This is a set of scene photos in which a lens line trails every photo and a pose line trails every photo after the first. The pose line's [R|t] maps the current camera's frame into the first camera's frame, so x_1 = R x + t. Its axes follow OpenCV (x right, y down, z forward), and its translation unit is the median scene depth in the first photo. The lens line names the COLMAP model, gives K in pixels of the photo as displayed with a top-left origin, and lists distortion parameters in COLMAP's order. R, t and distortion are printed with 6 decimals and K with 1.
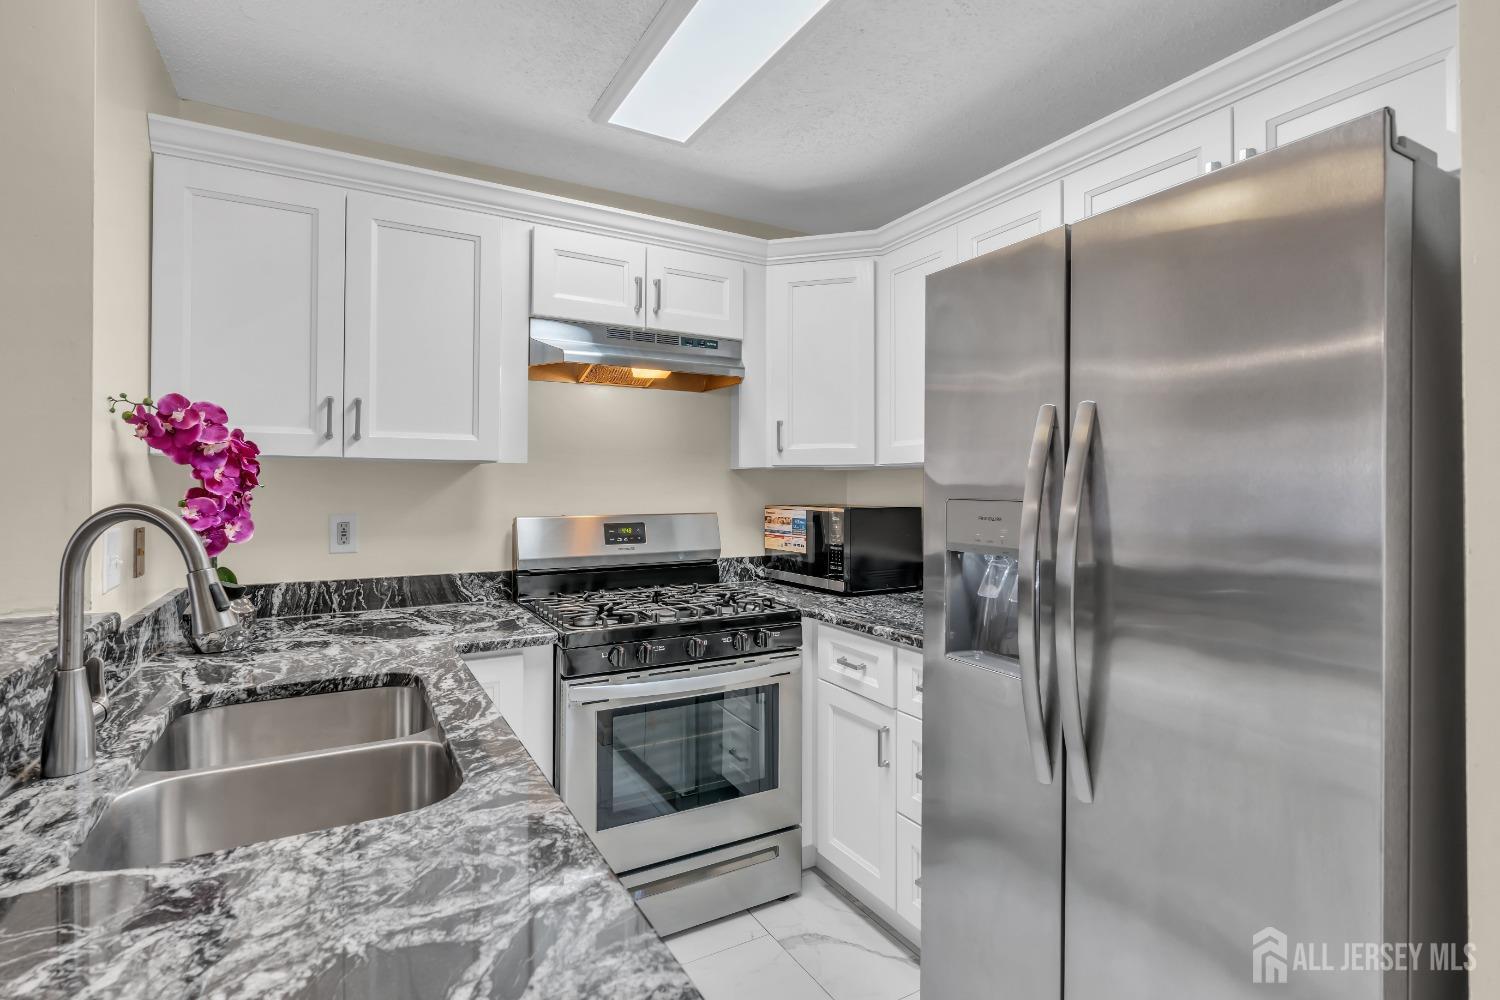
lens RADIAL K [[725.0, 0, 734.9], [0, 725.0, 487.4], [0, 0, 1]] dist [-0.010263, 0.001738]
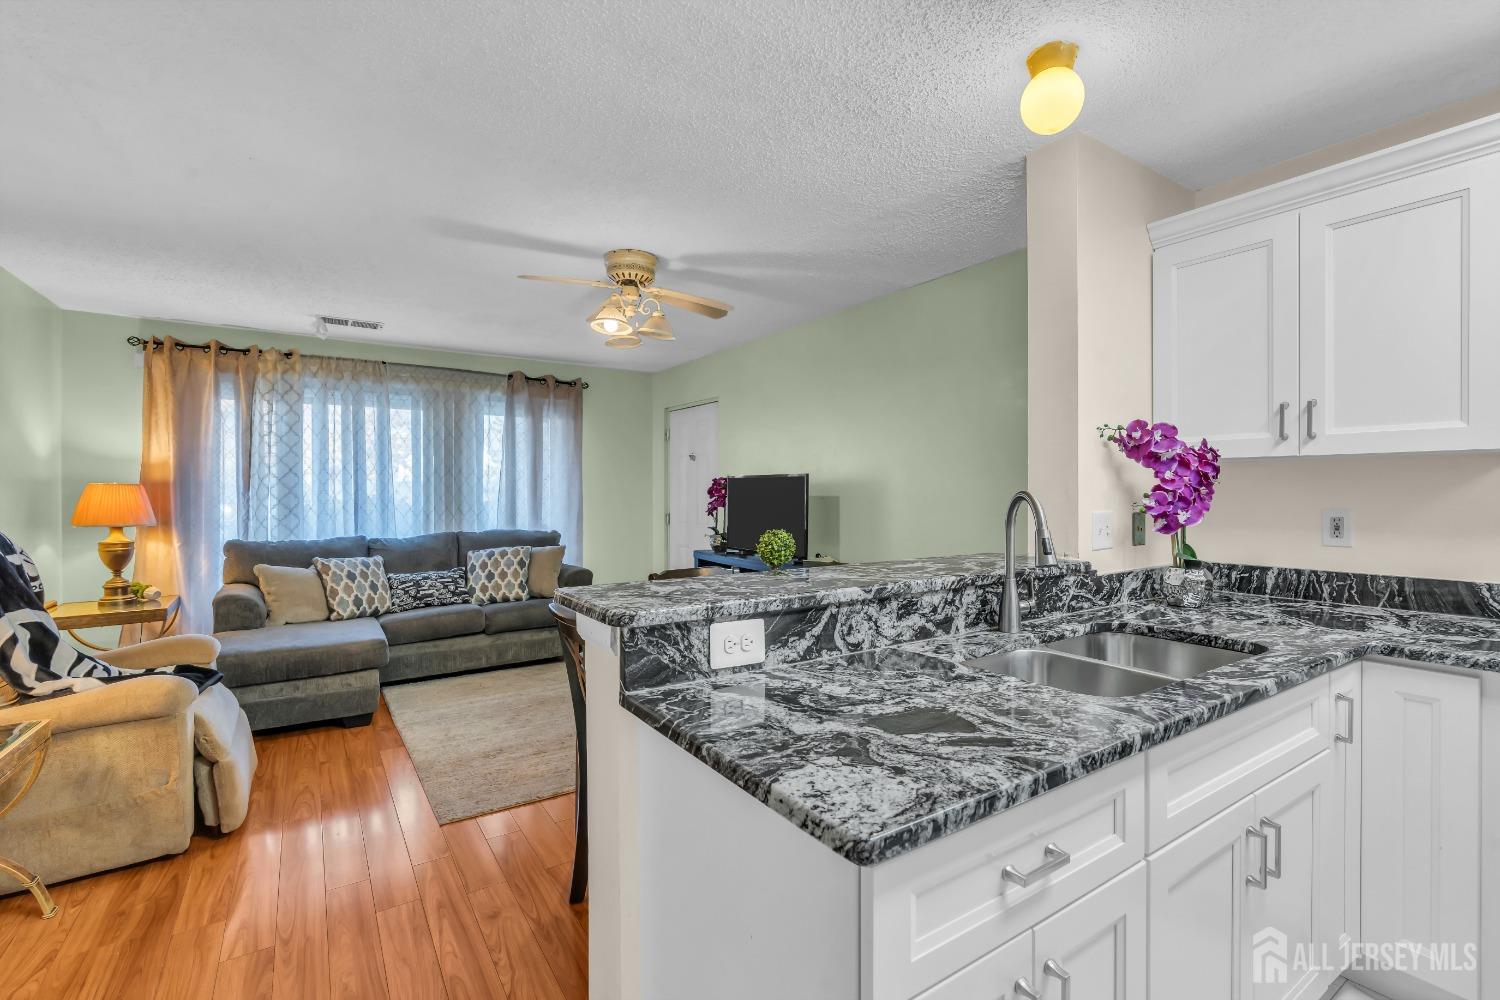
lens RADIAL K [[670.5, 0, 757.2], [0, 670.5, 502.3], [0, 0, 1]] dist [-0.004527, 0.000940]
pose [[0.068998, 0.012496, -0.997538, 0.495144], [0.002622, 0.999916, 0.012707, 0.016812], [0.997613, -0.003492, 0.068960, 0.132030]]
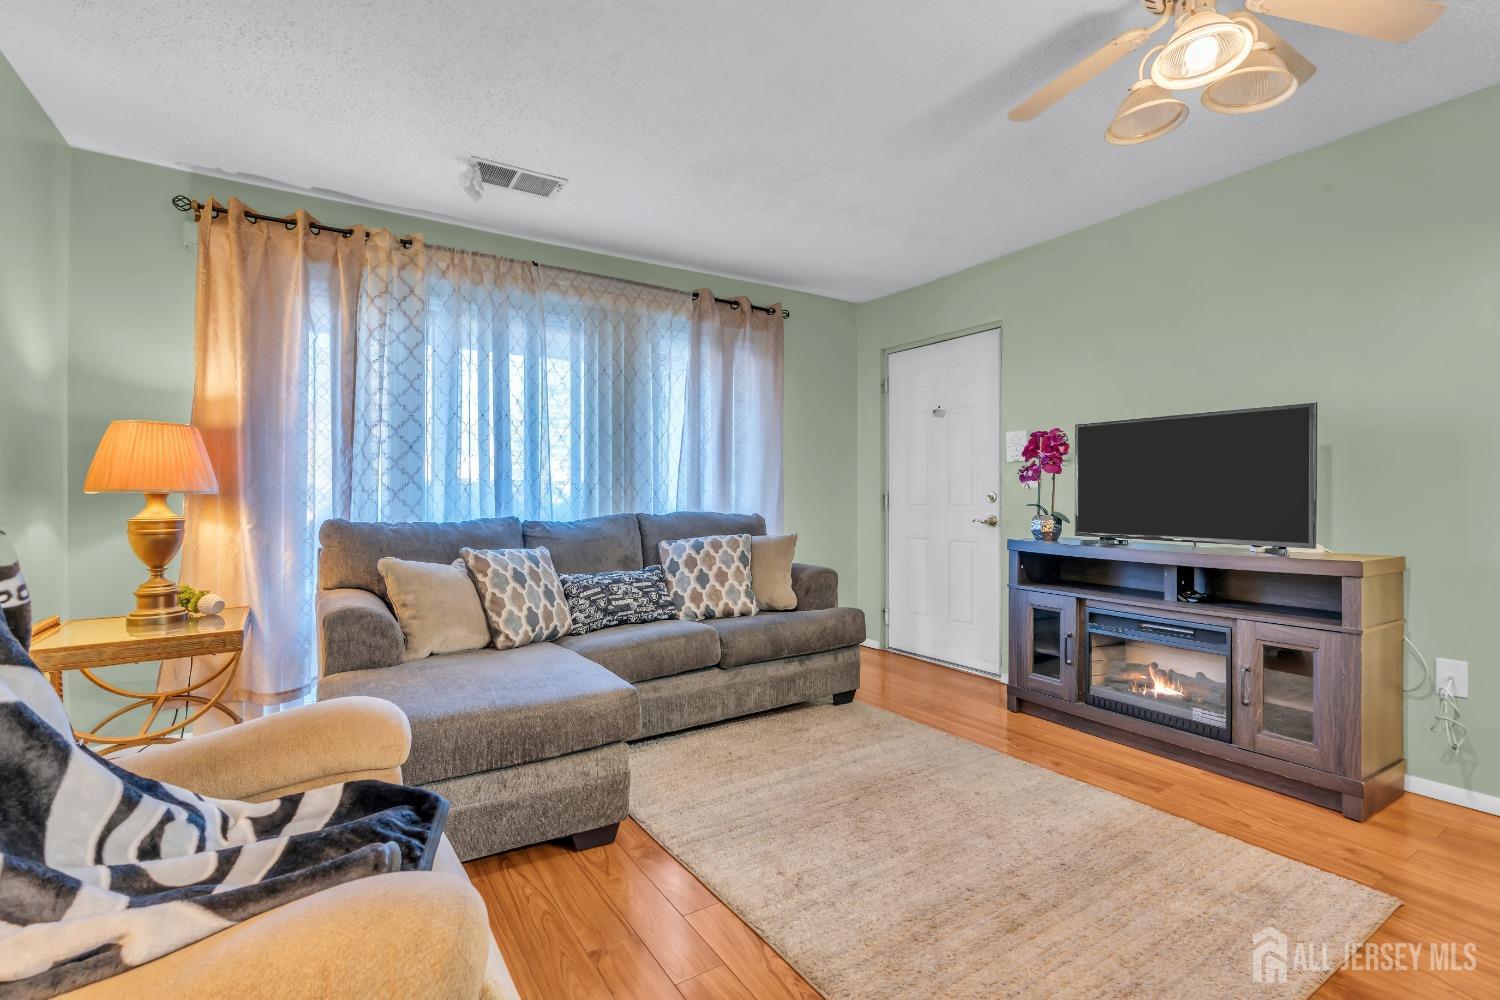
lens RADIAL K [[670.5, 0, 738.4], [0, 670.5, 505.9], [0, 0, 1]] dist [-0.004527, 0.000940]
pose [[0.052035, 0.006415, -0.998625, -0.621906], [0.004298, 0.999969, 0.006648, 0.159738], [0.998636, -0.004638, 0.052005, -0.887399]]
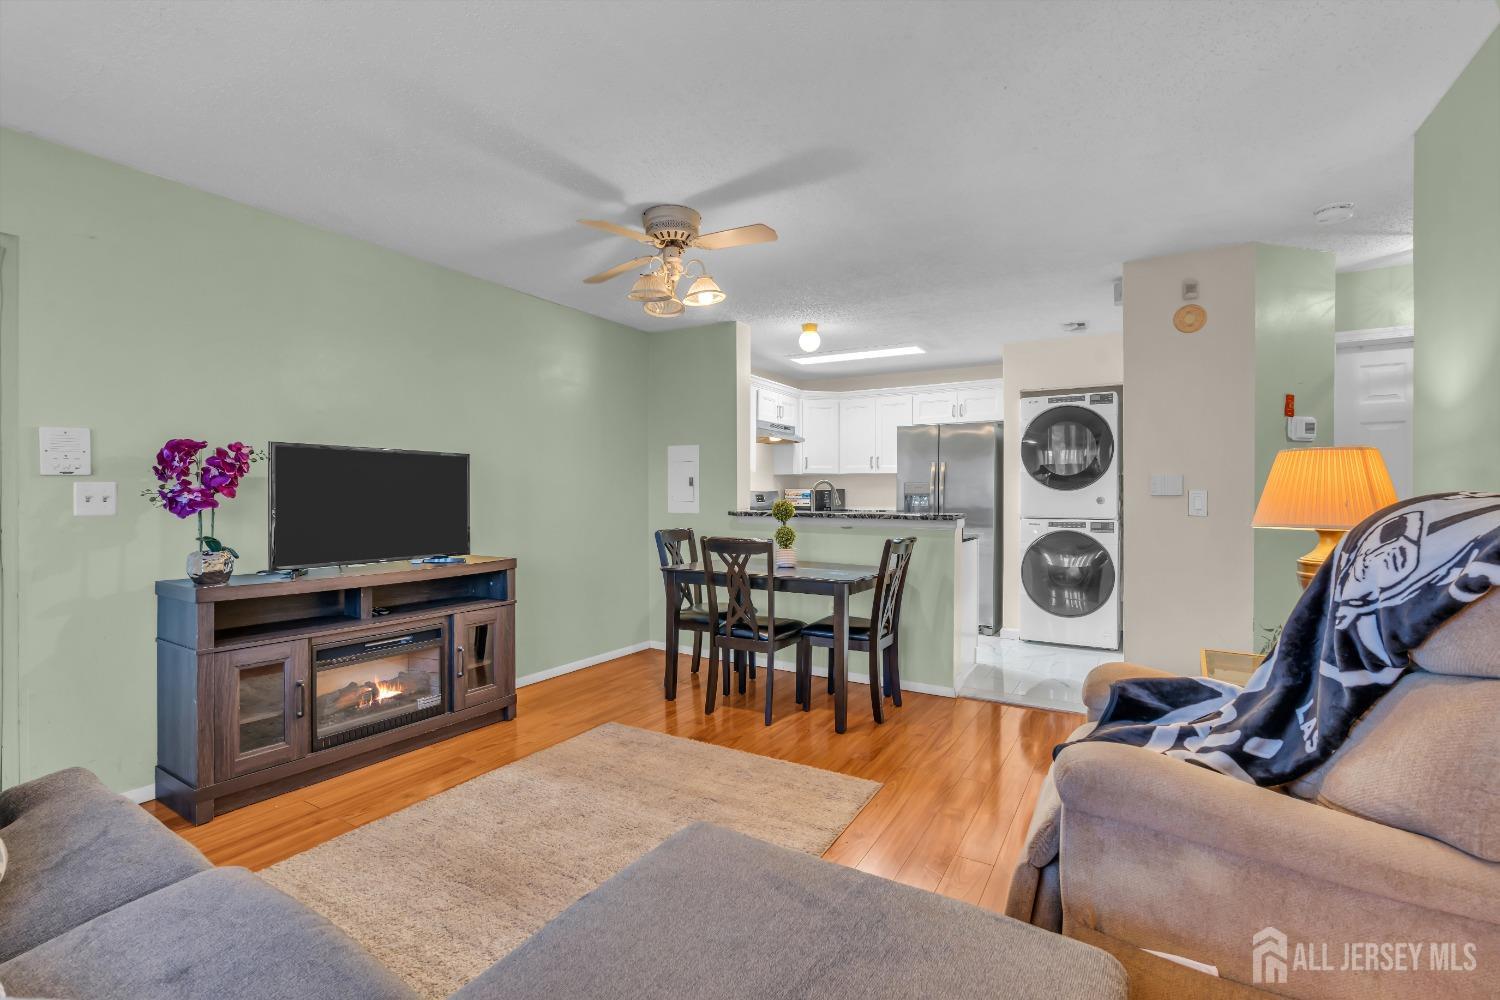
lens RADIAL K [[670.5, 0, 759.5], [0, 670.5, 502.8], [0, 0, 1]] dist [-0.004527, 0.000940]
pose [[0.861837, -0.007163, 0.507134, -2.356385], [-0.003352, 0.999798, 0.019818, 0.054487], [-0.507174, -0.018780, 0.861639, -1.880748]]
